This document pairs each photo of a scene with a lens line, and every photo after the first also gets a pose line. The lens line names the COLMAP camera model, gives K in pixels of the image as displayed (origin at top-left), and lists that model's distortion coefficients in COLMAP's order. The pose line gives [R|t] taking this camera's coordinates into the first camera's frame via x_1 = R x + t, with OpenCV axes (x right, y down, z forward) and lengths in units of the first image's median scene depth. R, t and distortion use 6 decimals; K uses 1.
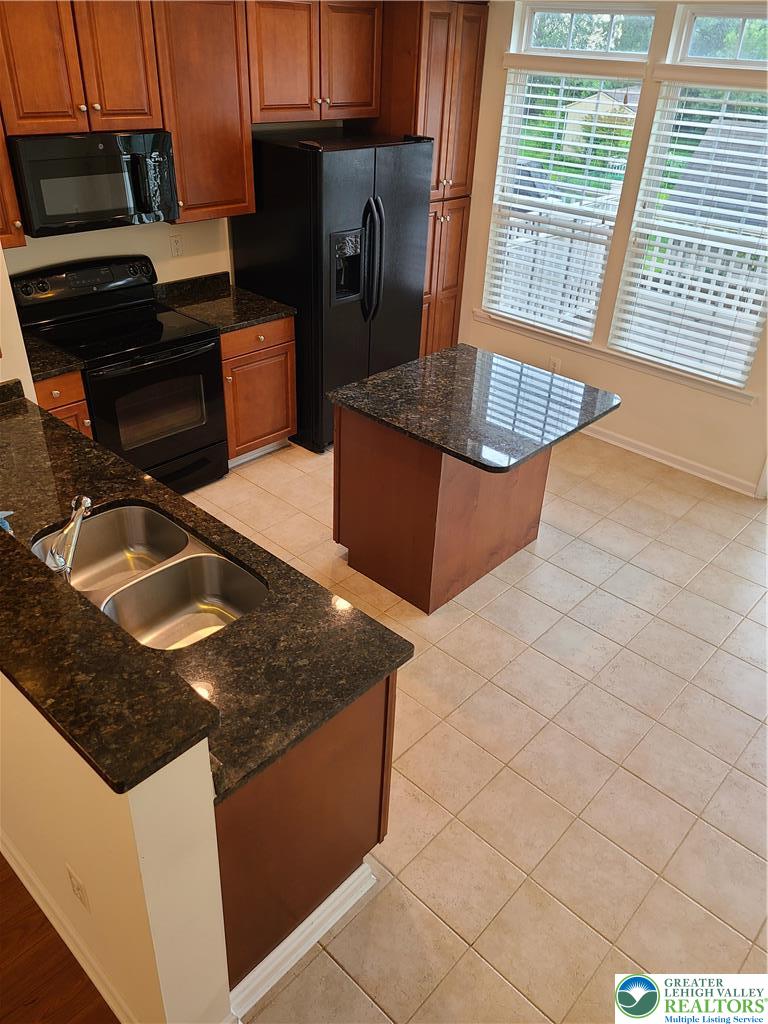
lens RADIAL K [[768.3, 0, 393.9], [0, 768.3, 498.8], [0, 0, 1]] dist [0.054324, -0.040256]
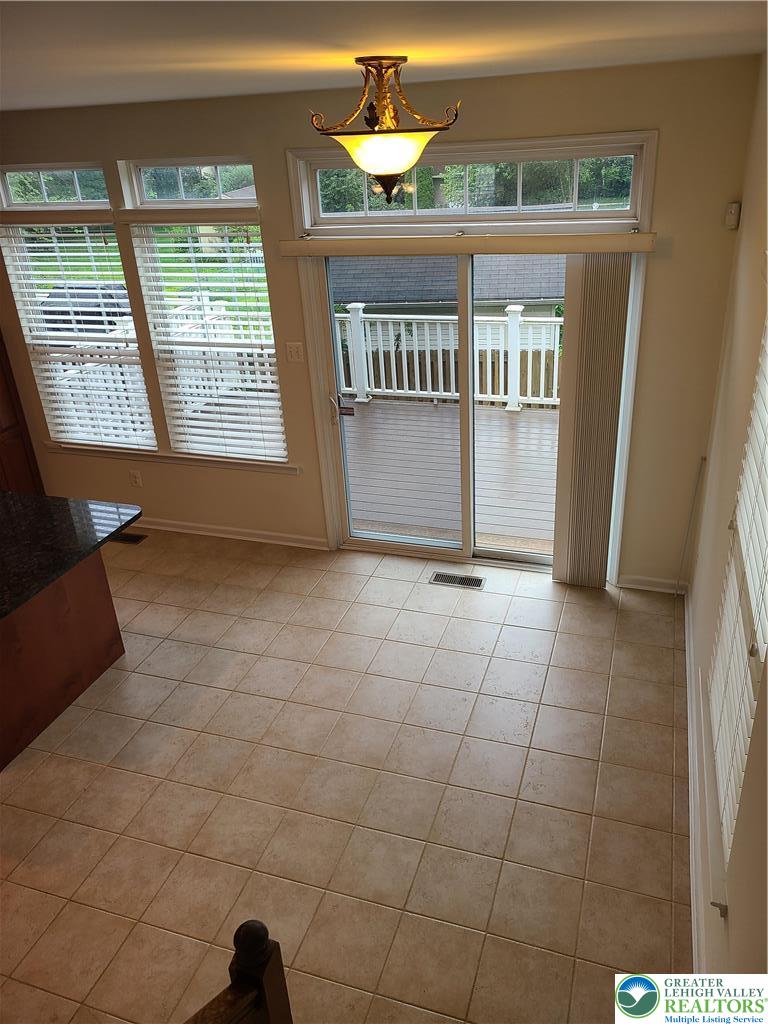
lens RADIAL K [[768.3, 0, 406.4], [0, 768.3, 487.7], [0, 0, 1]] dist [0.054324, -0.040256]
pose [[0.903429, -0.253067, 0.346082, 0.203868], [0.292025, 0.954230, -0.064548, 0.016741], [-0.313907, 0.159379, 0.935981, -0.106743]]
